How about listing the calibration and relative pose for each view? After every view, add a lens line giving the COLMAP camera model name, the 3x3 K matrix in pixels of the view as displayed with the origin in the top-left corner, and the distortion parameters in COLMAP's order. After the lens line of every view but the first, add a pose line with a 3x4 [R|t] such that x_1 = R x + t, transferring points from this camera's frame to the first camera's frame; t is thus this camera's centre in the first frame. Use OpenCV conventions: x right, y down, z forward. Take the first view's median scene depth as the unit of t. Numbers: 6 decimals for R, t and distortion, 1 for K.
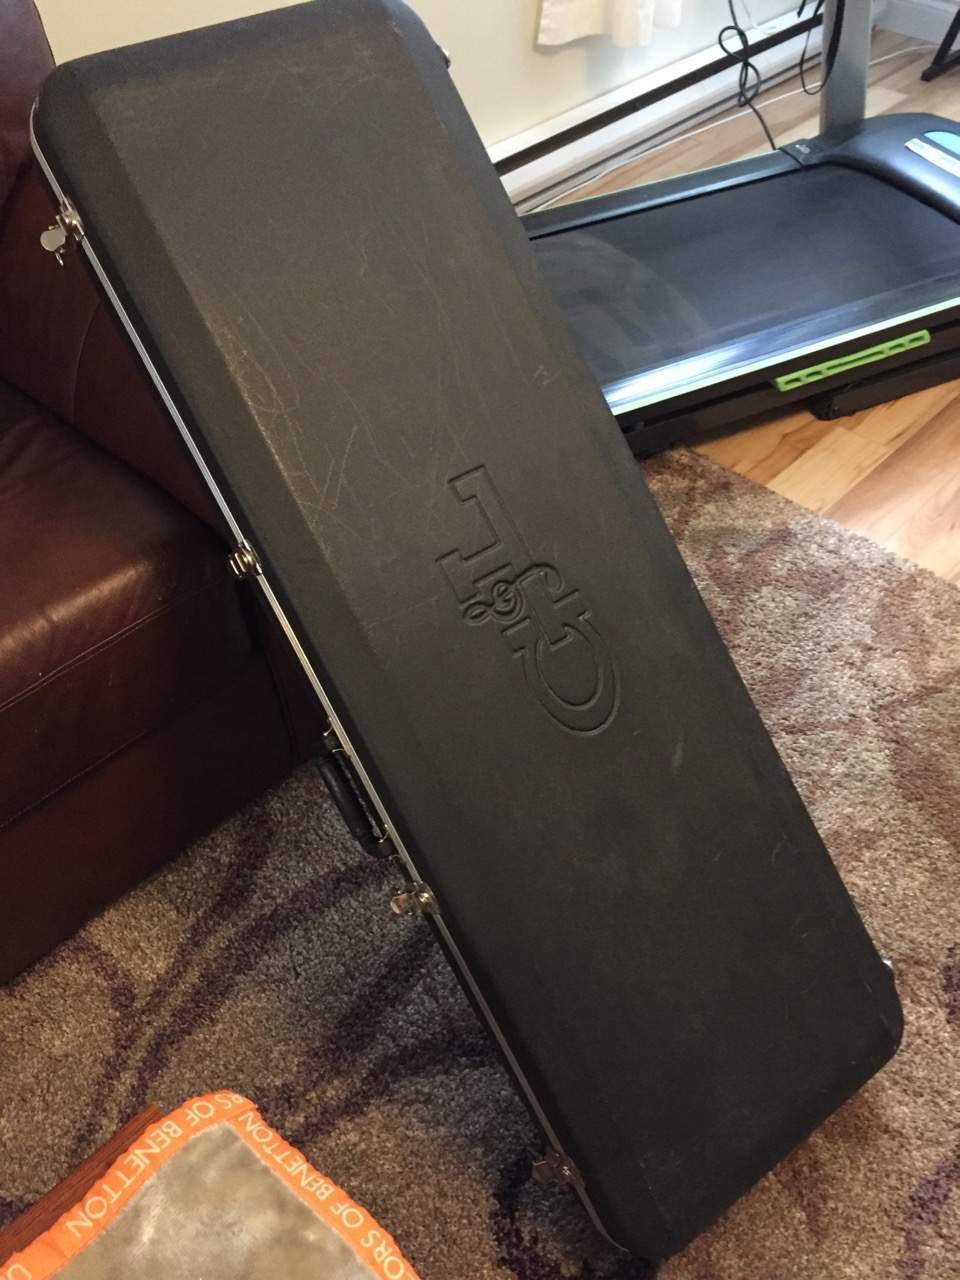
lens RADIAL K [[1084.3, 0, 478.6], [0, 1084.3, 644.7], [0, 0, 1]] dist [0.066121, -0.109159]
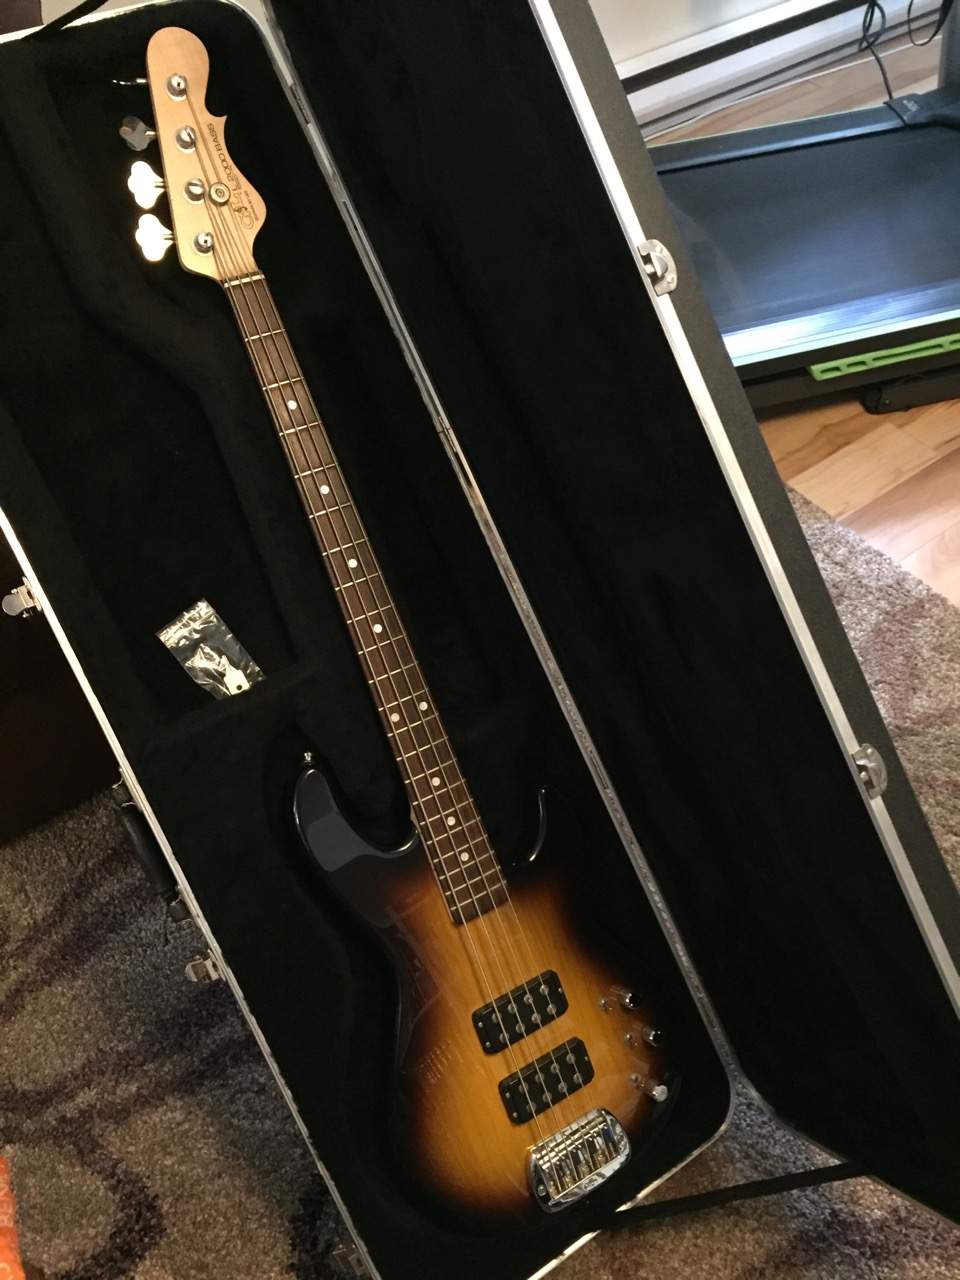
lens RADIAL K [[1084.3, 0, 480.2], [0, 1084.3, 640.5], [0, 0, 1]] dist [0.066121, -0.109159]
pose [[0.985612, 0.121497, -0.117509, 0.192140], [-0.113606, 0.990936, 0.071686, -0.071137], [0.125154, -0.057305, 0.990481, 0.061967]]
